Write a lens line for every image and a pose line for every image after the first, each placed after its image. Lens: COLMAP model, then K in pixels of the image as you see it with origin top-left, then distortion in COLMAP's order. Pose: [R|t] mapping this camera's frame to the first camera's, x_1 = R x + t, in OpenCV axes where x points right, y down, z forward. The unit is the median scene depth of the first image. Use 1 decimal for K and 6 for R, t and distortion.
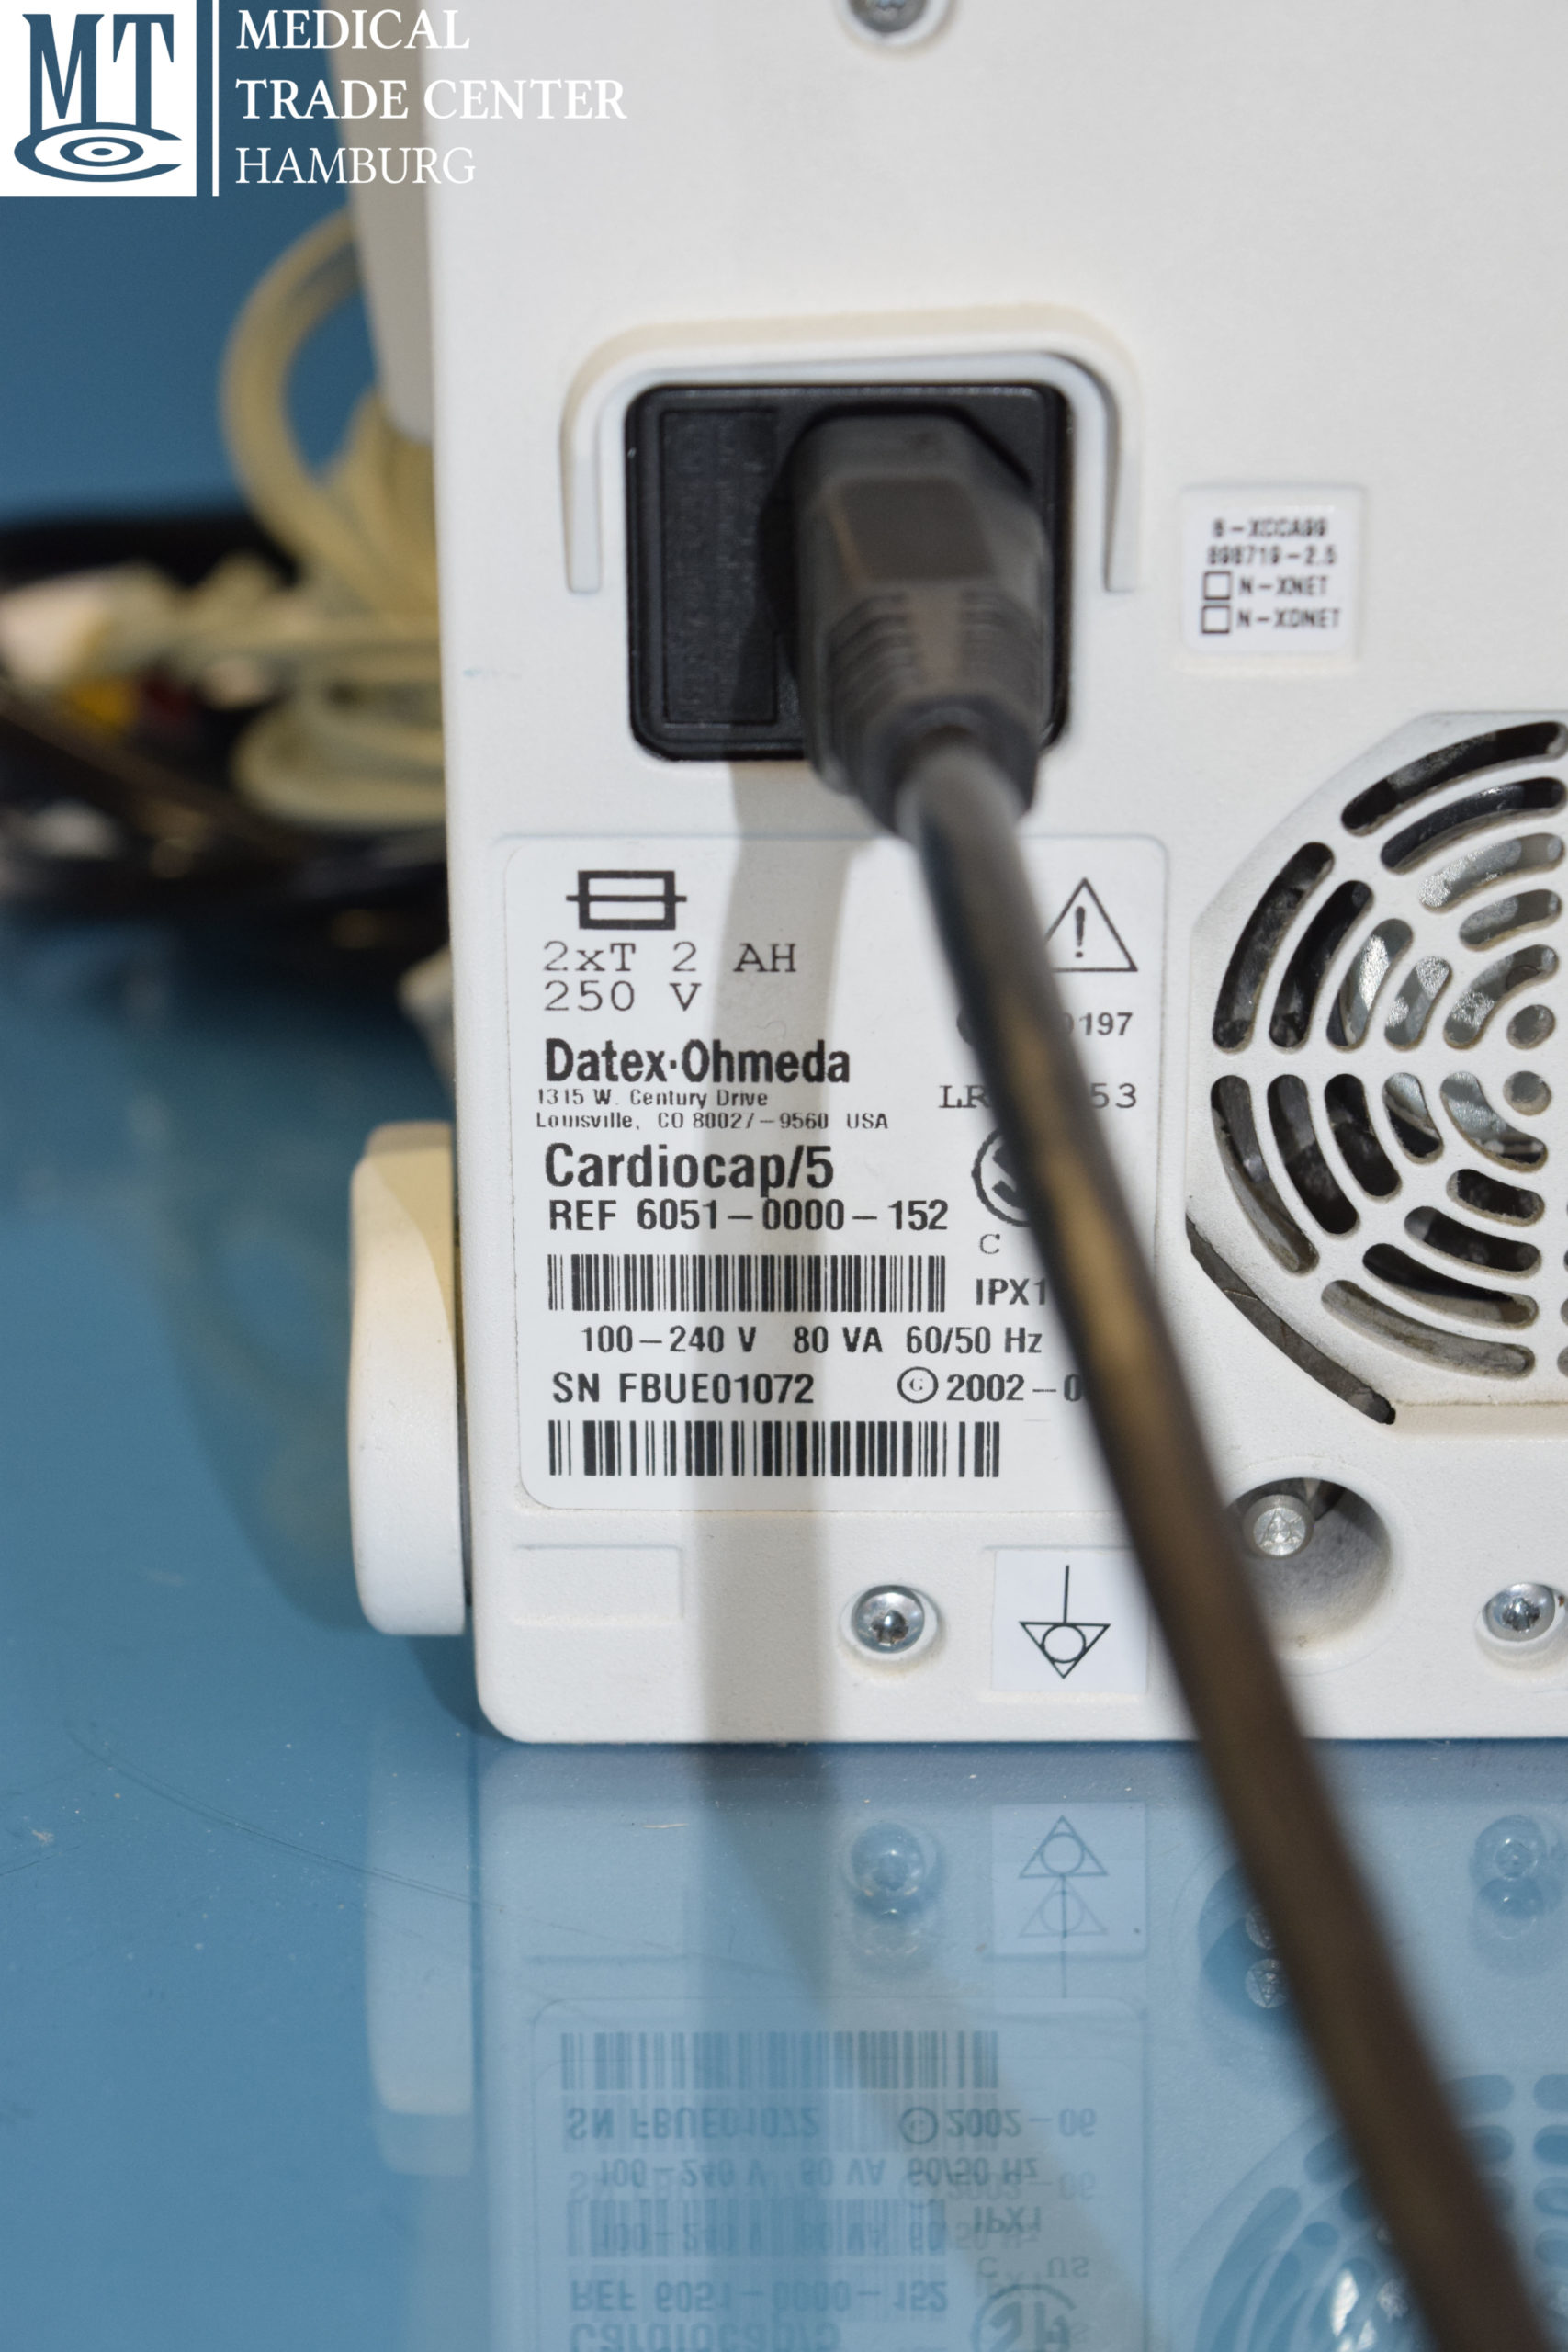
lens RADIAL K [[5284.1, 0, 787.2], [0, 5284.1, 1179.9], [0, 0, 1]] dist [0.070587, 0.000000]
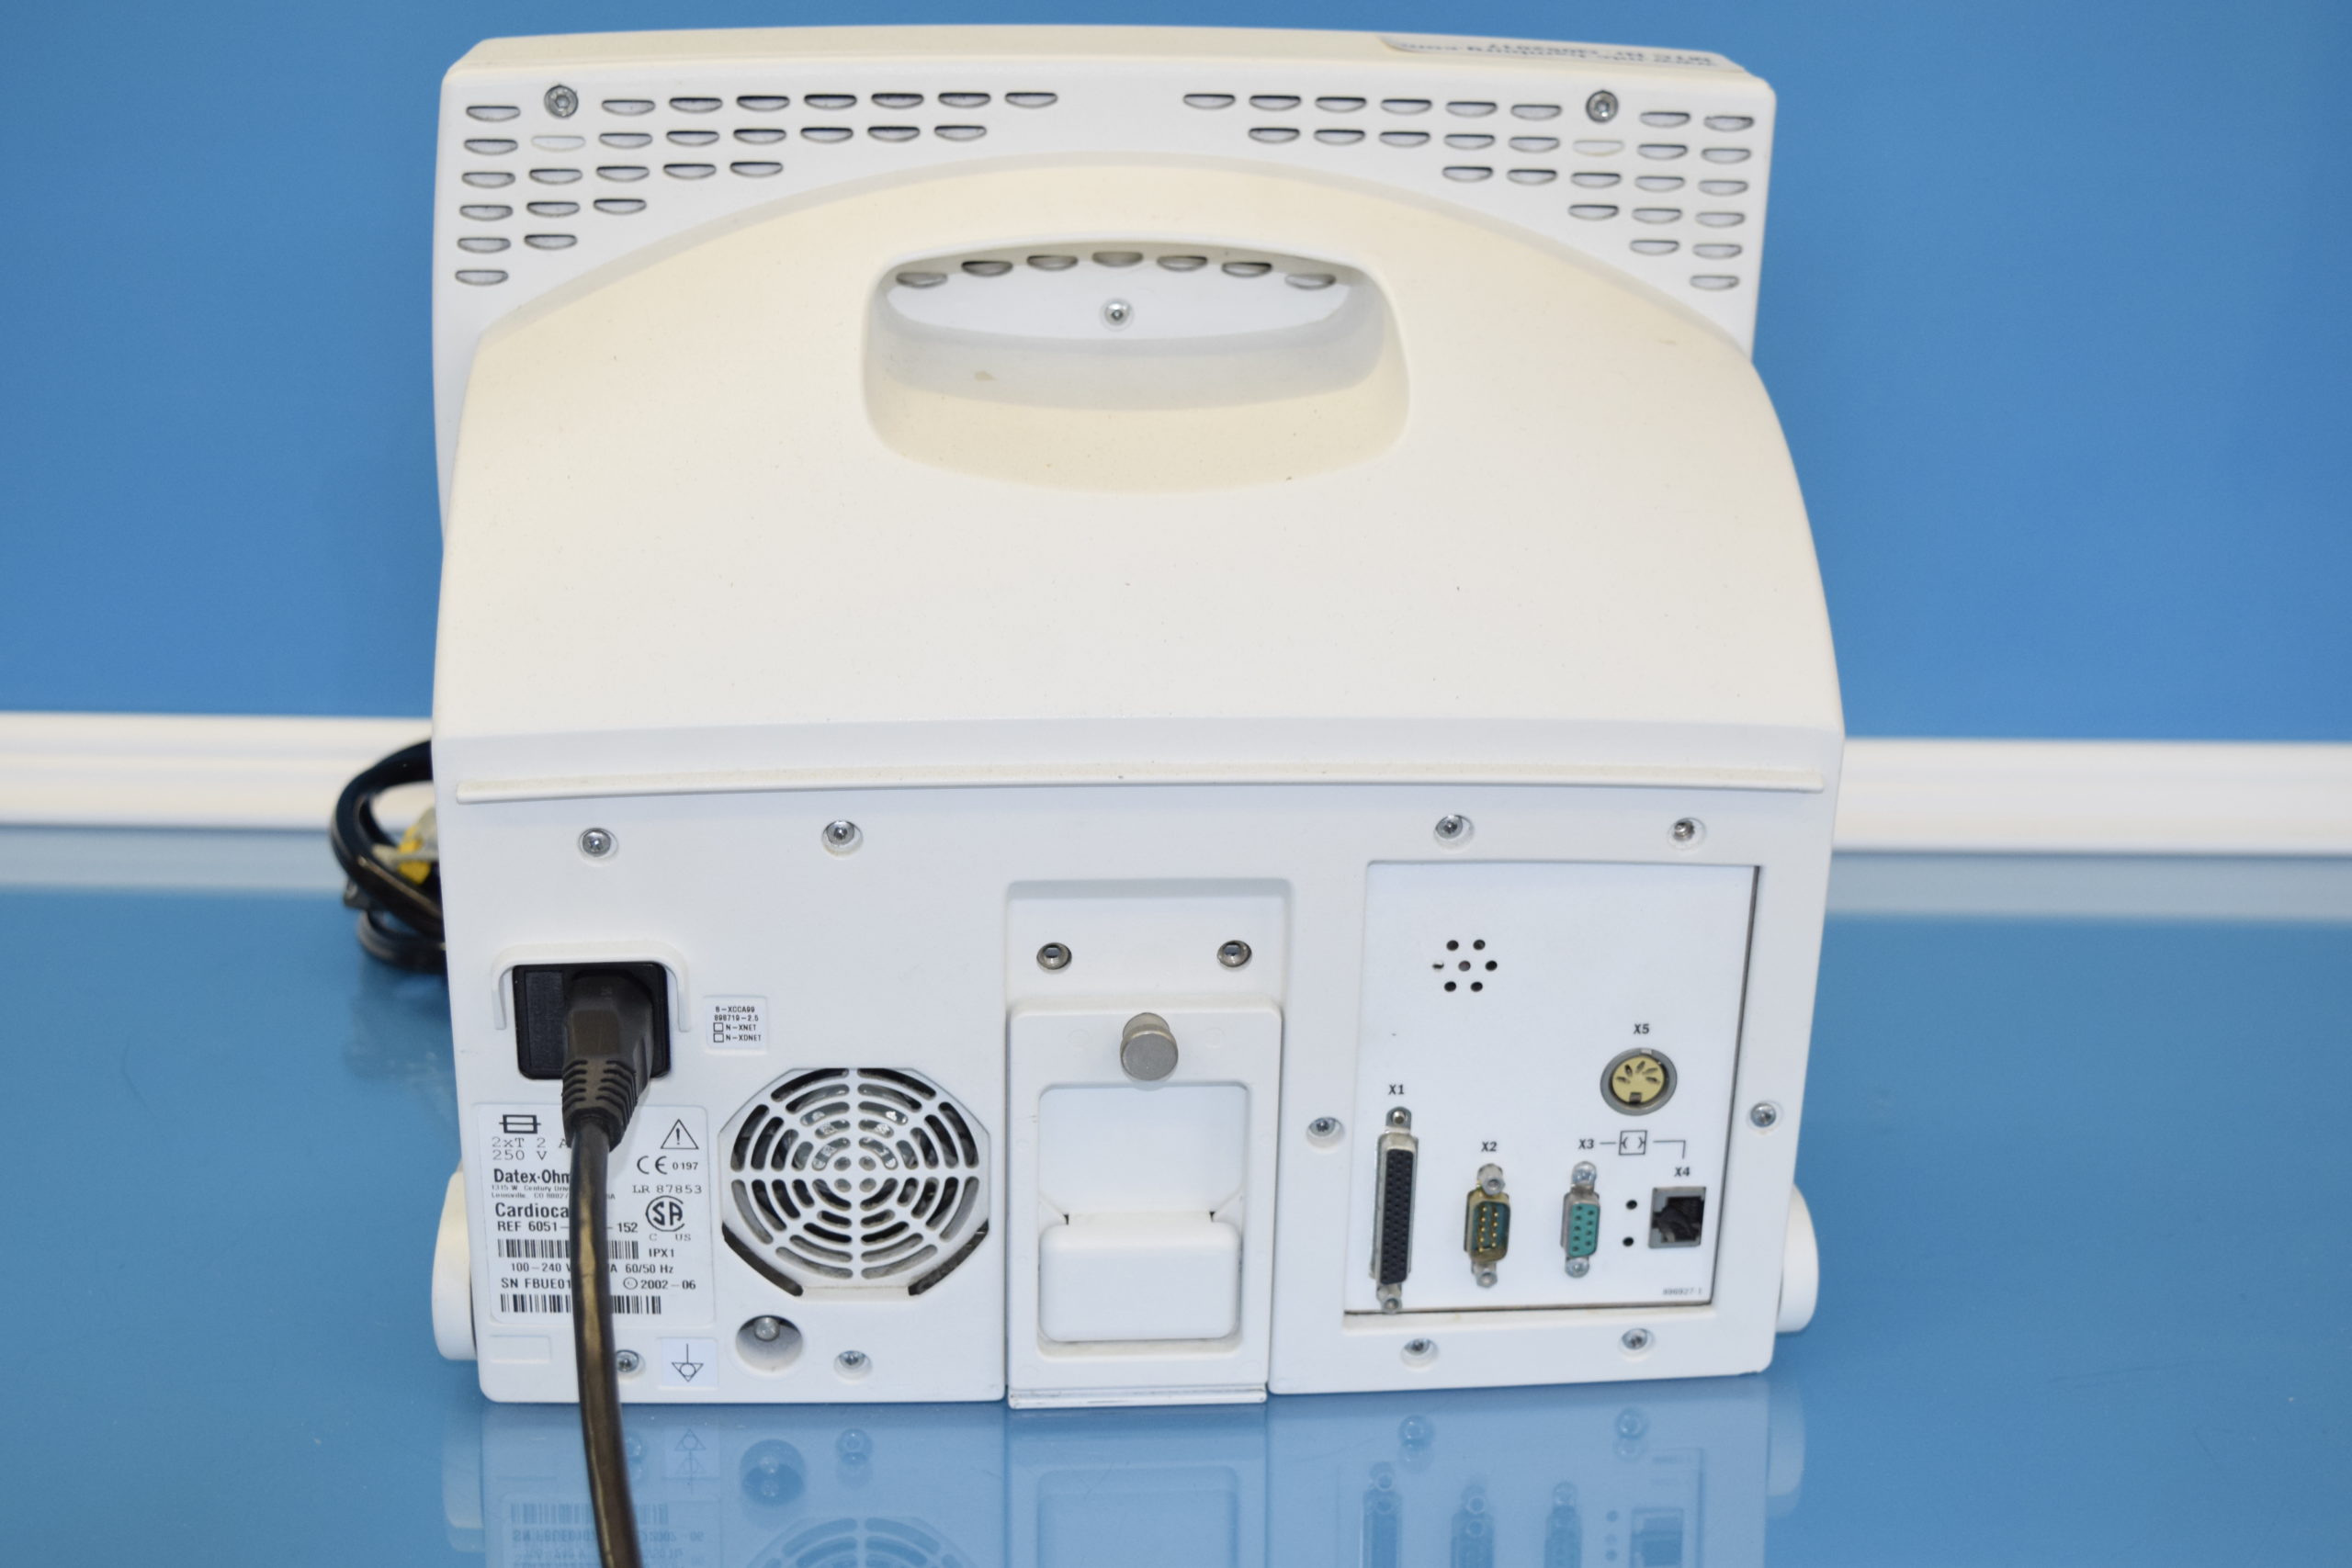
lens RADIAL K [[3143.5, 0, 1171.7], [0, 3143.5, 780.0], [0, 0, 1]] dist [-0.052740, 0.000000]
pose [[0.997824, 0.010524, 0.065093, 0.204346], [-0.010577, 0.999944, 0.000470, -0.237688], [-0.065084, -0.001157, 0.997879, -0.703110]]
